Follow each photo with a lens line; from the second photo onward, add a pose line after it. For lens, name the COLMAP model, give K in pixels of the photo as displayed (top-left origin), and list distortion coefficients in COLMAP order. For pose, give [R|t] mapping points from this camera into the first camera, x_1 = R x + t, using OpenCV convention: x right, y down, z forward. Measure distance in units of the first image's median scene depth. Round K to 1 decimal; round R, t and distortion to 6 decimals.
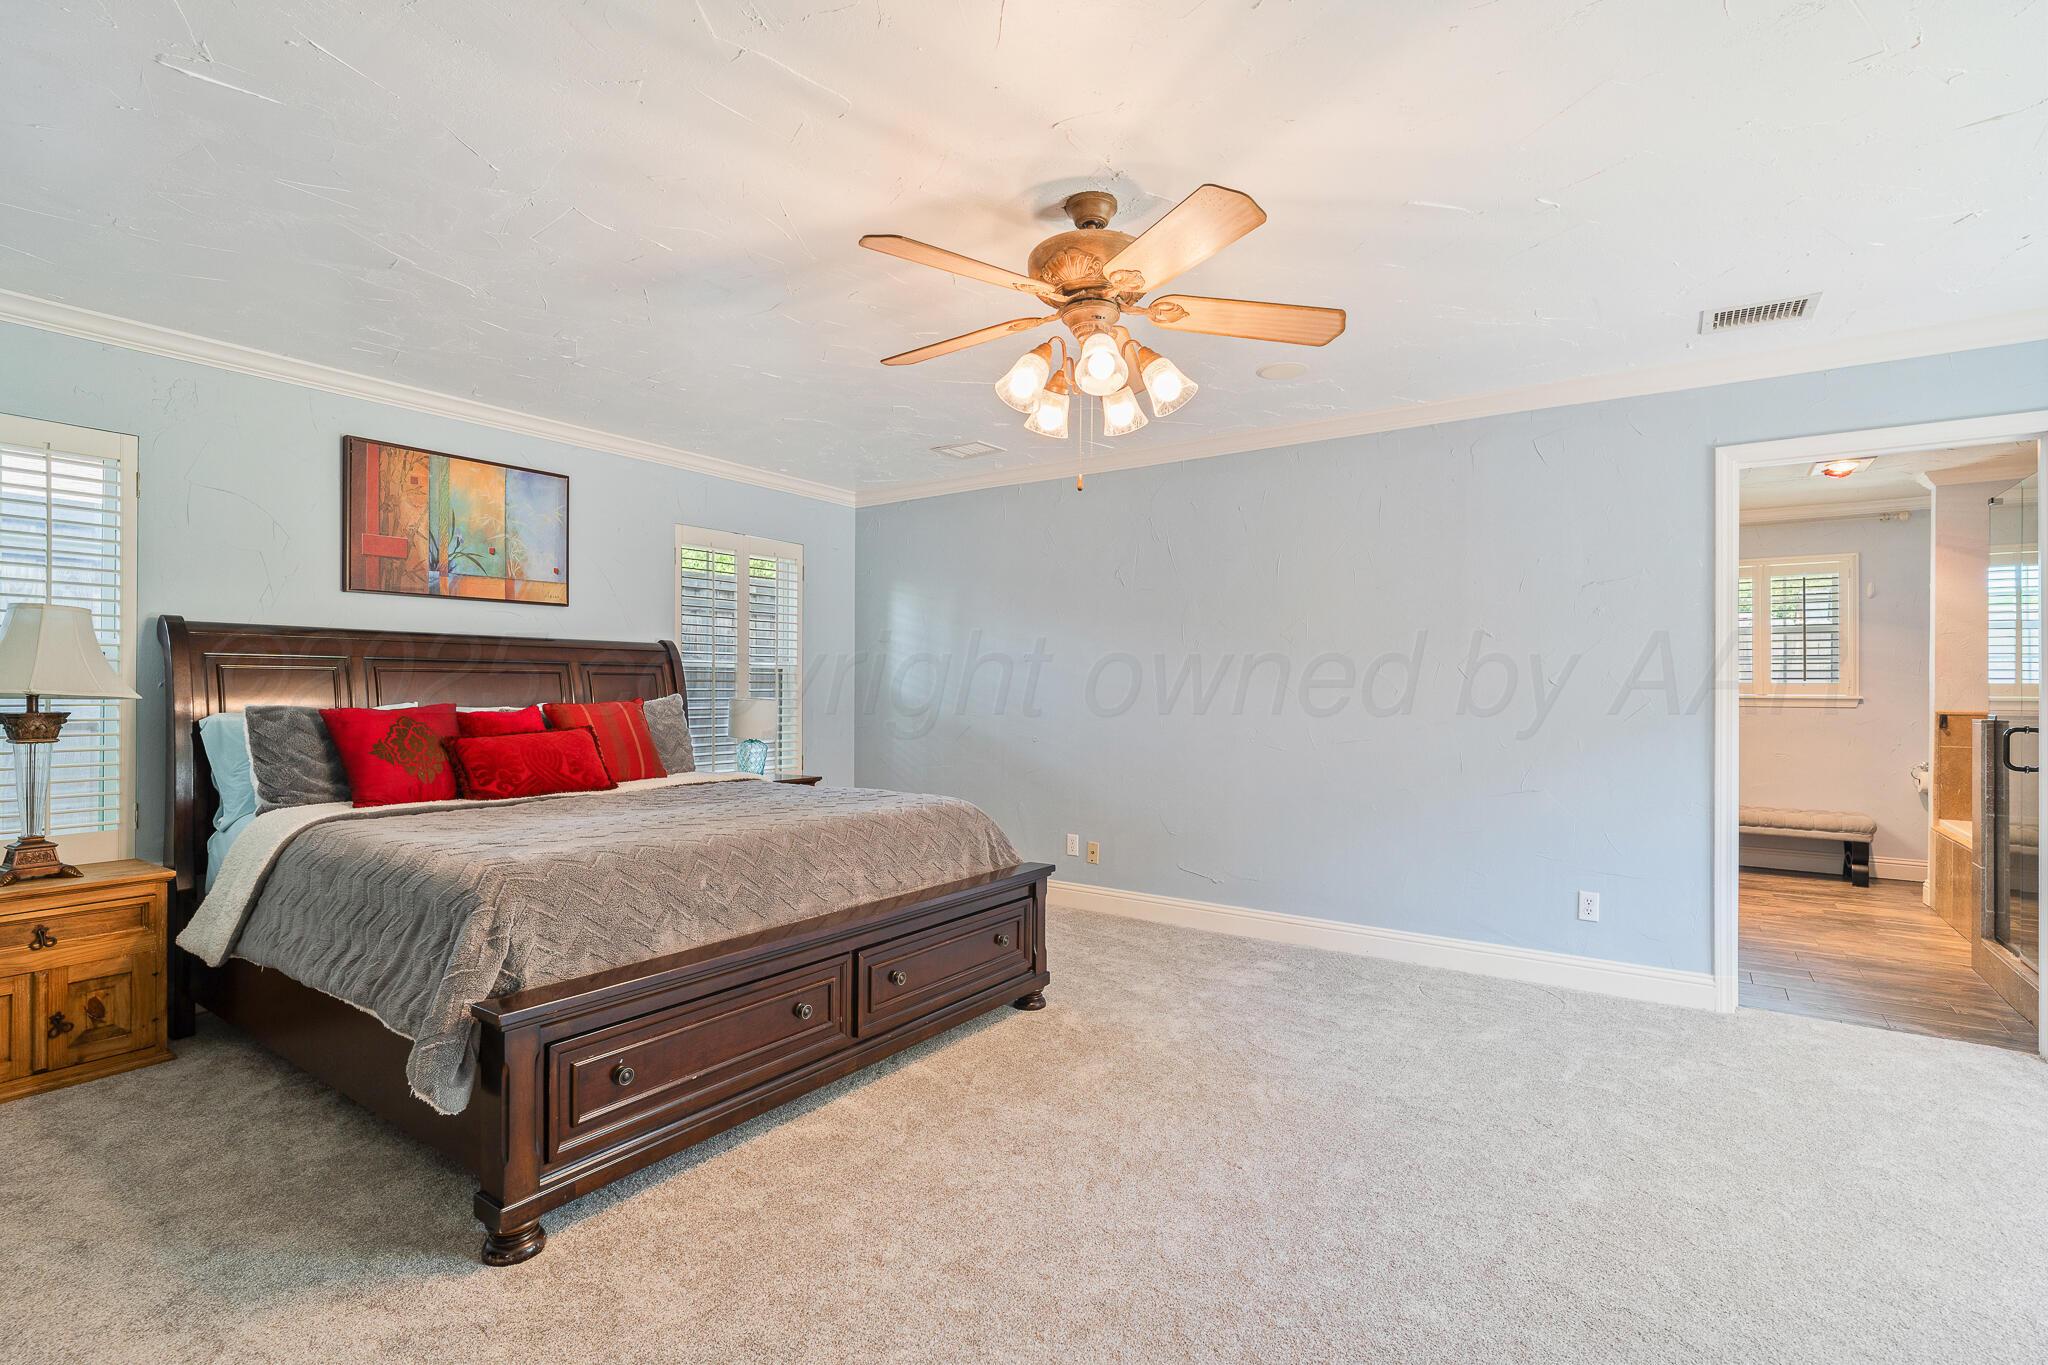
lens RADIAL K [[964.4, 0, 1036.1], [0, 964.4, 659.2], [0, 0, 1]] dist [-0.001015, -0.000312]
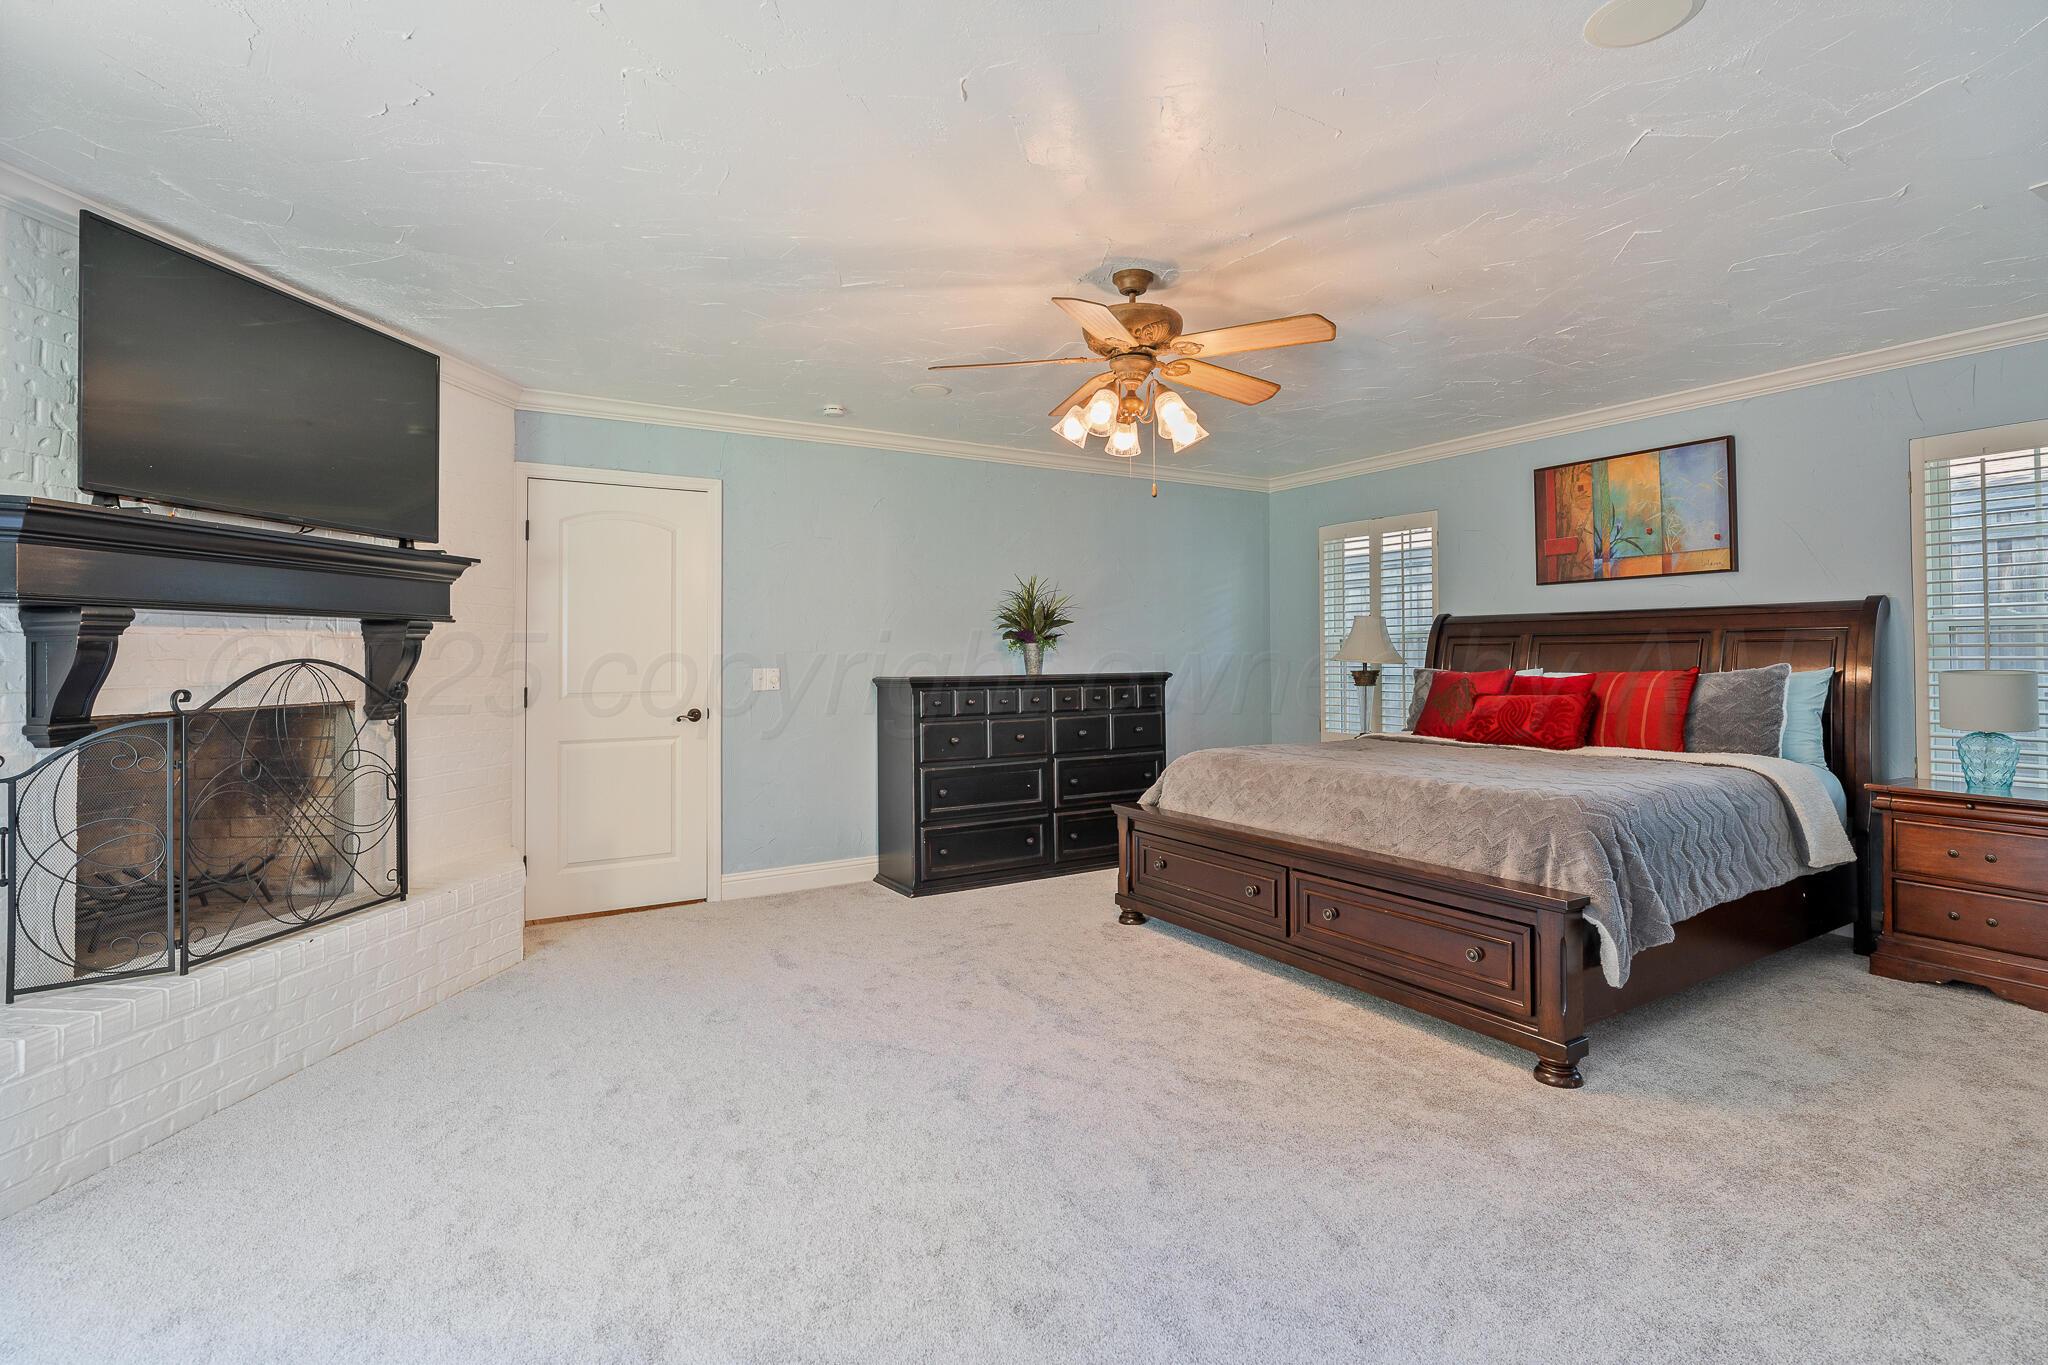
lens RADIAL K [[964.4, 0, 1036.1], [0, 964.4, 659.2], [0, 0, 1]] dist [-0.001015, -0.000312]
pose [[-0.388789, -0.003222, -0.921321, 0.739775], [0.026512, 0.999541, -0.014683, 0.031038], [0.920945, -0.030134, -0.388525, 0.820384]]
